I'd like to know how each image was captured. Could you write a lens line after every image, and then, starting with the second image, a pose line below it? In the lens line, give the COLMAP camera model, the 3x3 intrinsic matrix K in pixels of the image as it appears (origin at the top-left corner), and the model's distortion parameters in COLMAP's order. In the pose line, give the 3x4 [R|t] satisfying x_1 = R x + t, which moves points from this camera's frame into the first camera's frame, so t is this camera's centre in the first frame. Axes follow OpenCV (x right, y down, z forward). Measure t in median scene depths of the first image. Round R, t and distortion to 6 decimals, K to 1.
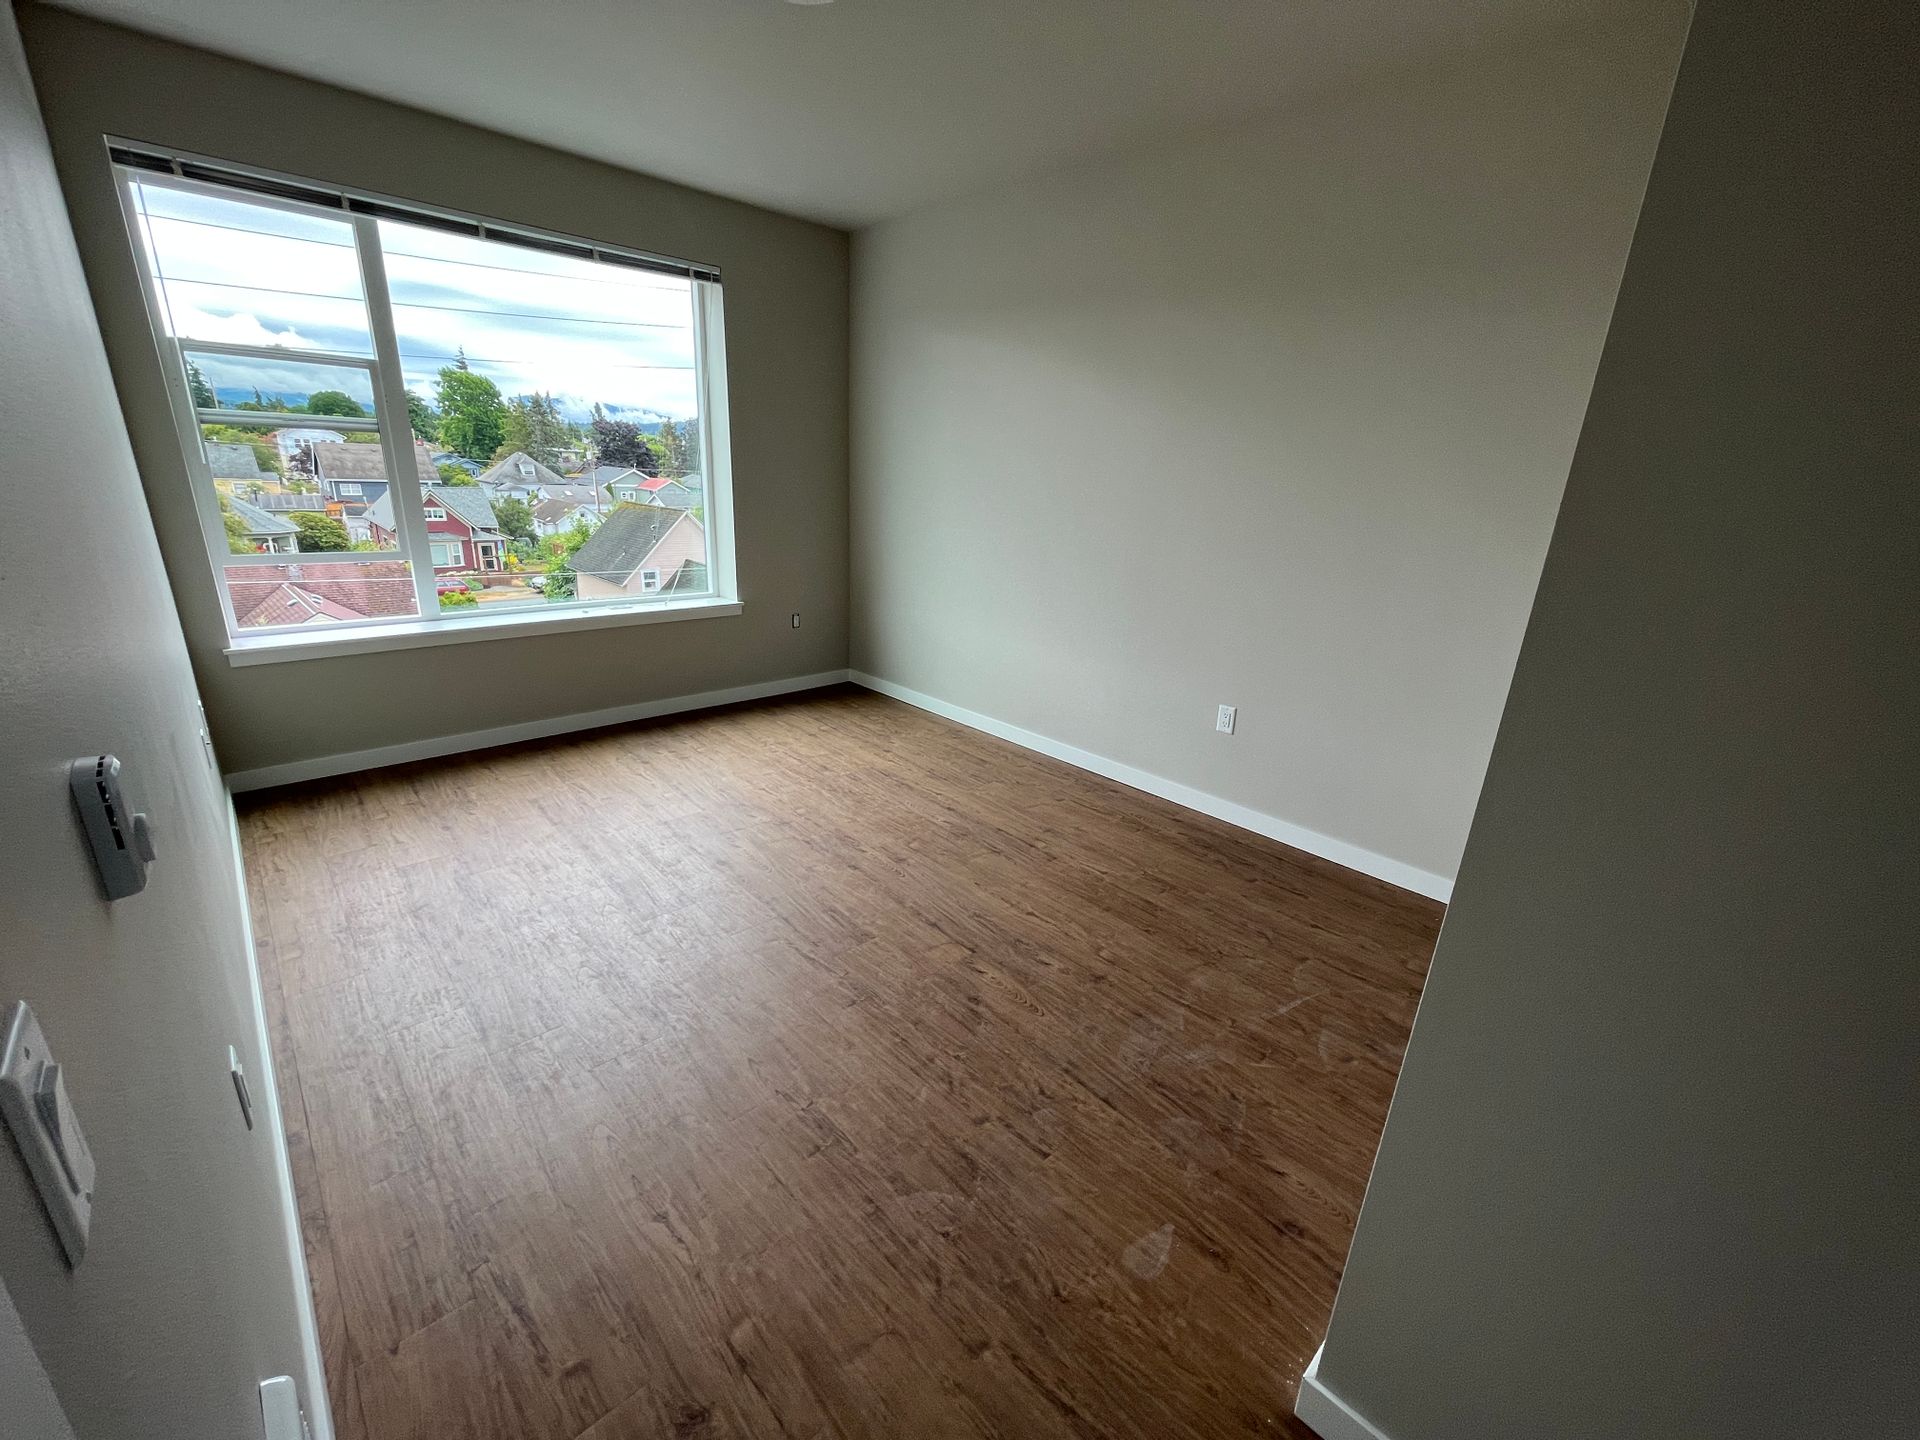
lens RADIAL K [[763.9, 0, 958.2], [0, 763.9, 723.5], [0, 0, 1]] dist [-0.000211, -0.000014]
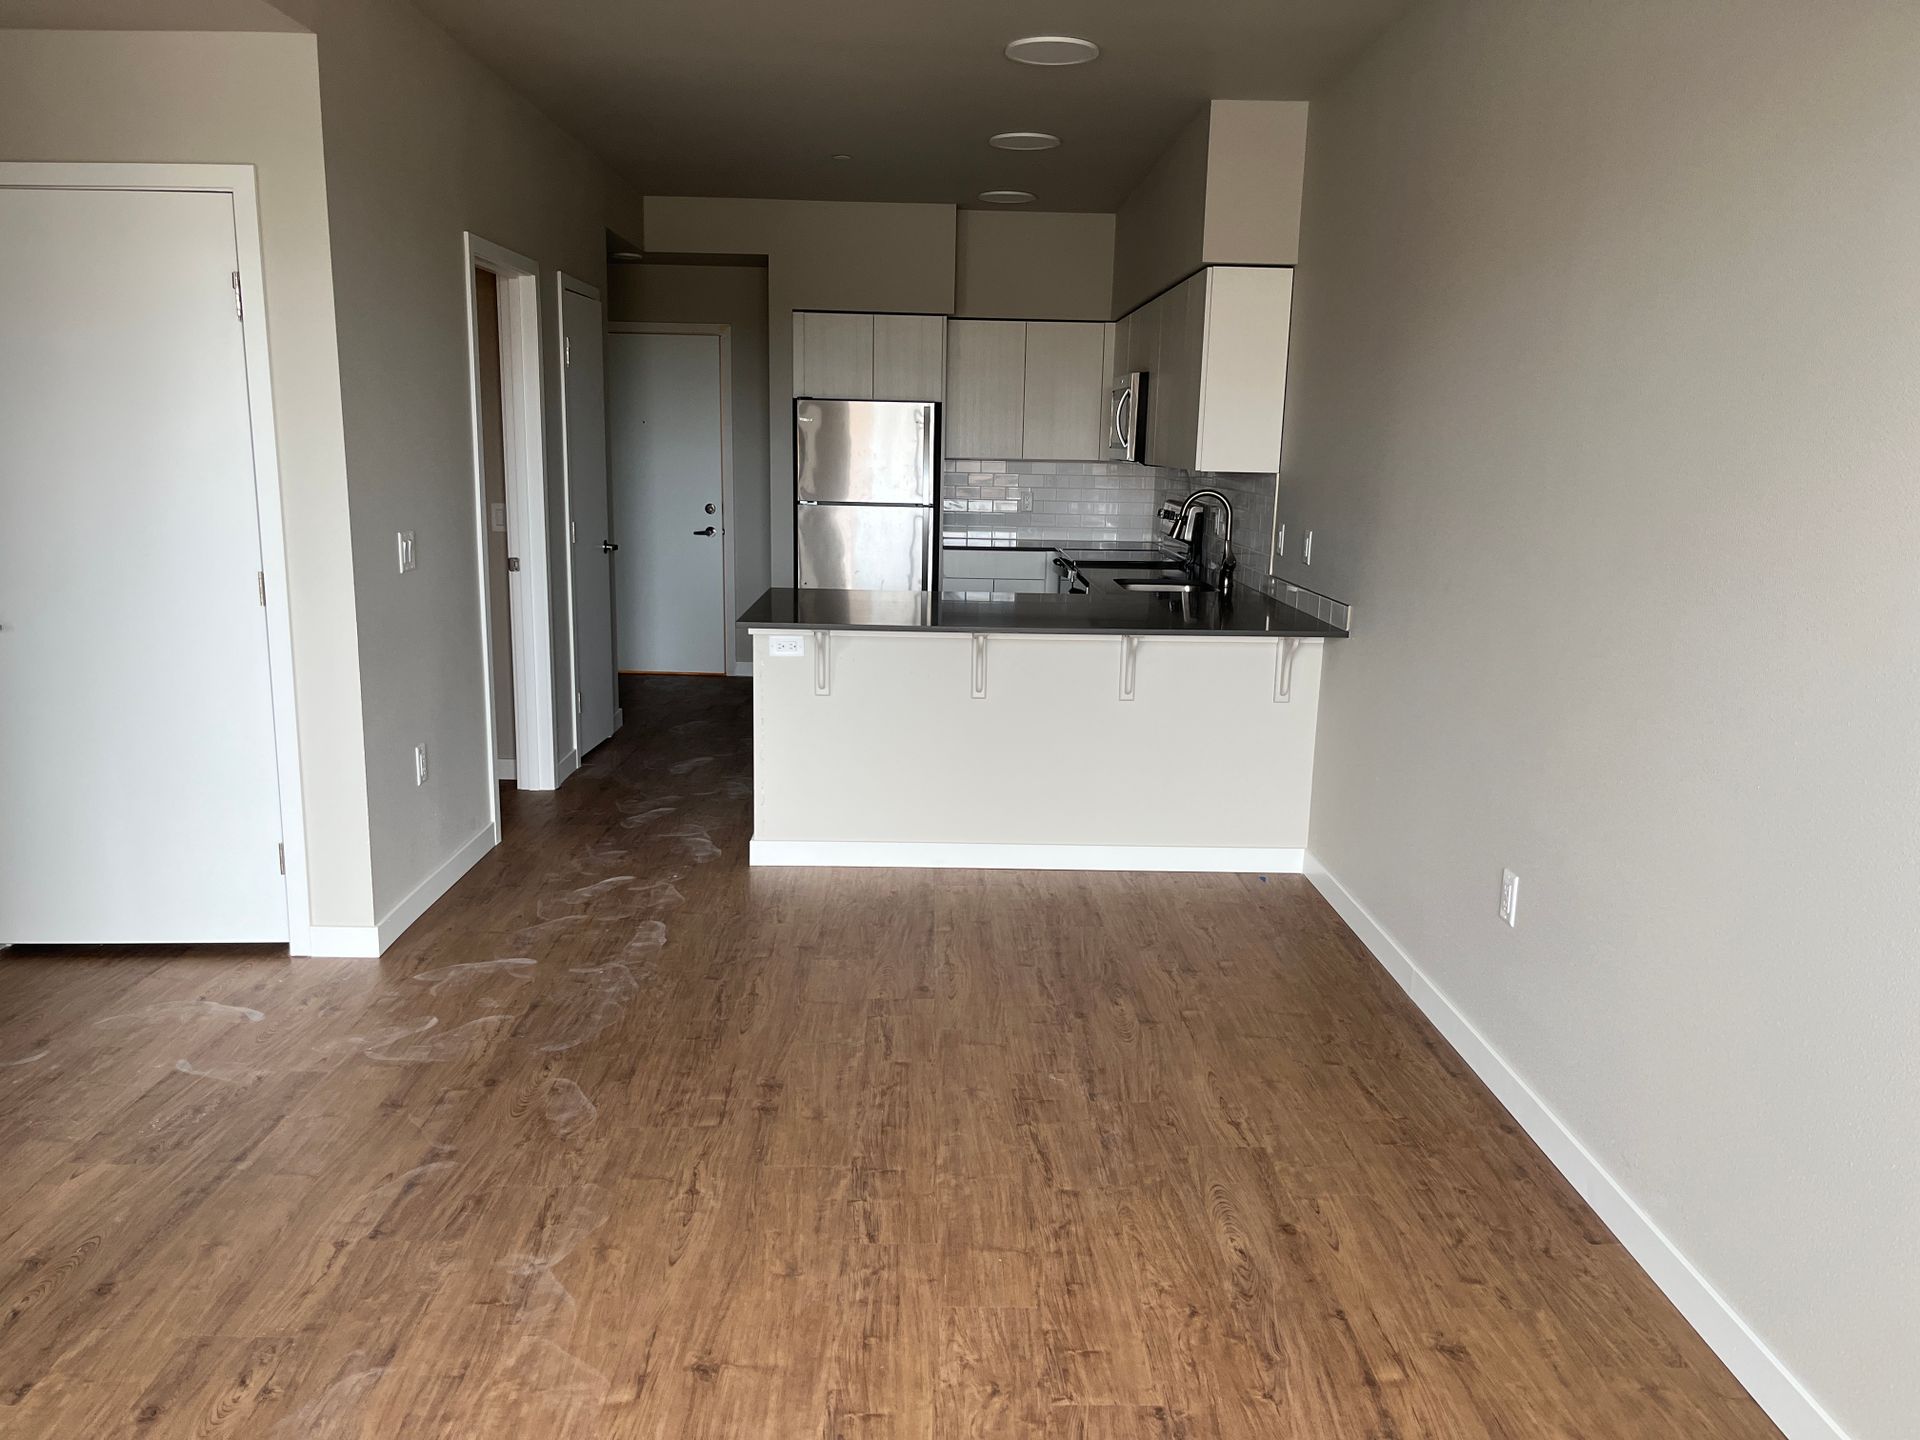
lens RADIAL K [[1445.3, 0, 959.3], [0, 1445.3, 721.9], [0, 0, 1]] dist [0.003484, 0.000665]
pose [[-0.729128, -0.207628, 0.652122, -1.648050], [0.150579, 0.880849, 0.448811, -0.655178], [-0.667607, 0.425436, -0.610987, 1.562222]]
